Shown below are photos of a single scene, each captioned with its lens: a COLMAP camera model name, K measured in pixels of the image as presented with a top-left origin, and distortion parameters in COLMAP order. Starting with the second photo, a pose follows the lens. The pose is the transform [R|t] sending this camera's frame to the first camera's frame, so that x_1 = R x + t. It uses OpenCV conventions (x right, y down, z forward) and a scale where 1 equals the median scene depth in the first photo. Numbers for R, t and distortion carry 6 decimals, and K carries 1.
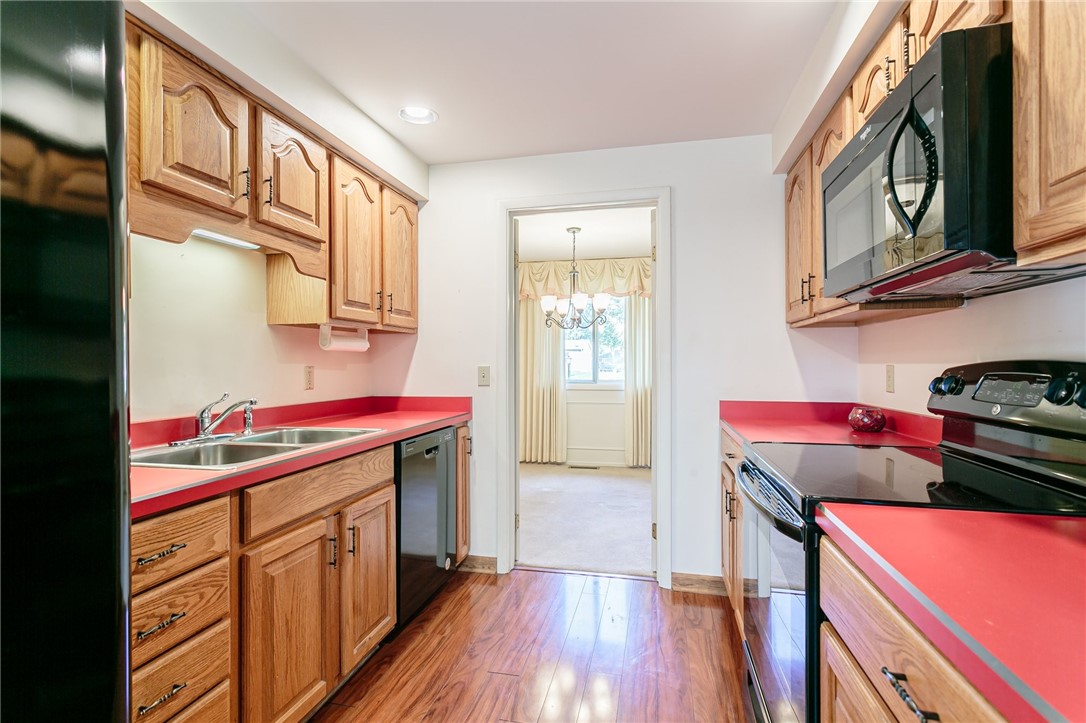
lens RADIAL K [[519.6, 0, 541.8], [0, 519.6, 363.7], [0, 0, 1]] dist [0.005786, 0.001904]
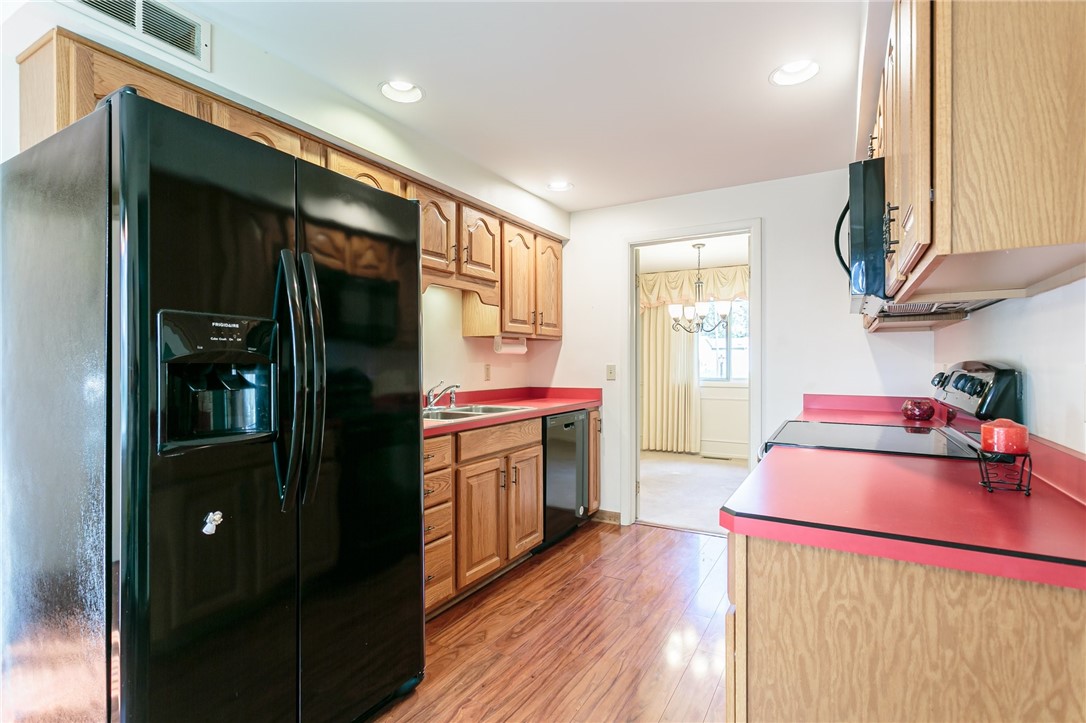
lens RADIAL K [[519.6, 0, 542.2], [0, 519.6, 364.1], [0, 0, 1]] dist [0.005786, 0.001904]
pose [[0.954647, 0.002002, -0.297735, 0.141791], [-0.001157, 0.999995, 0.003012, -0.000717], [0.297739, -0.002531, 0.954644, -0.369623]]
